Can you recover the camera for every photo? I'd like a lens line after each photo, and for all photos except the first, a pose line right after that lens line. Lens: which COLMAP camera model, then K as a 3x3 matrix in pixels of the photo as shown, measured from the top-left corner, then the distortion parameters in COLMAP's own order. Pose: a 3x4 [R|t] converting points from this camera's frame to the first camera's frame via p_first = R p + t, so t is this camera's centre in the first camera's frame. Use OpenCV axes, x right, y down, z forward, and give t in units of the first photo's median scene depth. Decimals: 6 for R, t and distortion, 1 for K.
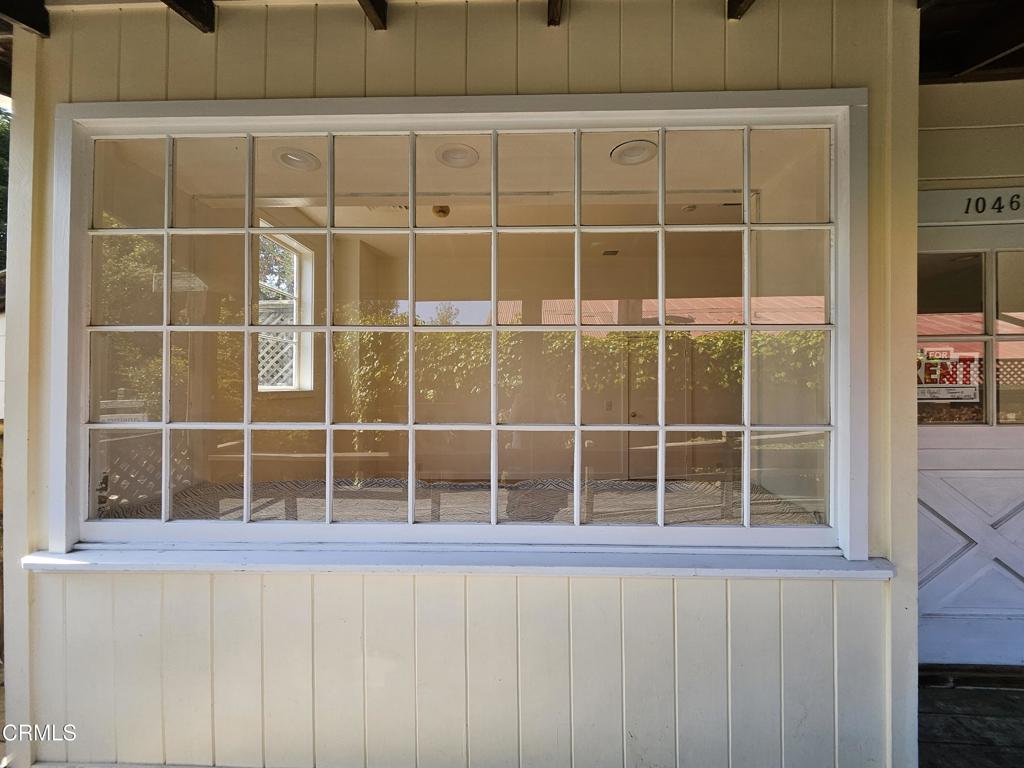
lens RADIAL K [[409.4, 0, 512.0], [0, 409.4, 384.0], [0, 0, 1]] dist [0.000059, 0.000112]
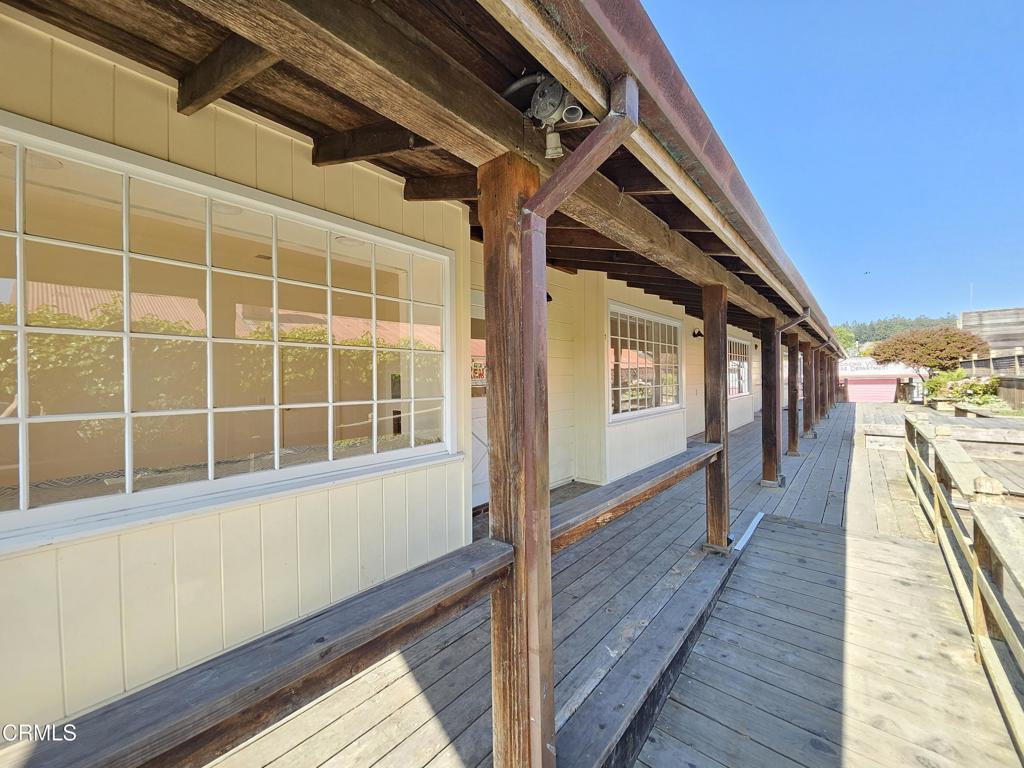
lens RADIAL K [[405.6, 0, 511.3], [0, 405.6, 377.4], [0, 0, 1]] dist [0.000575, -0.000093]
pose [[0.637305, 0.001038, 0.770611, -0.619291], [0.006141, 0.999960, -0.006425, 0.008799], [-0.770587, 0.008827, 0.637273, -0.622131]]
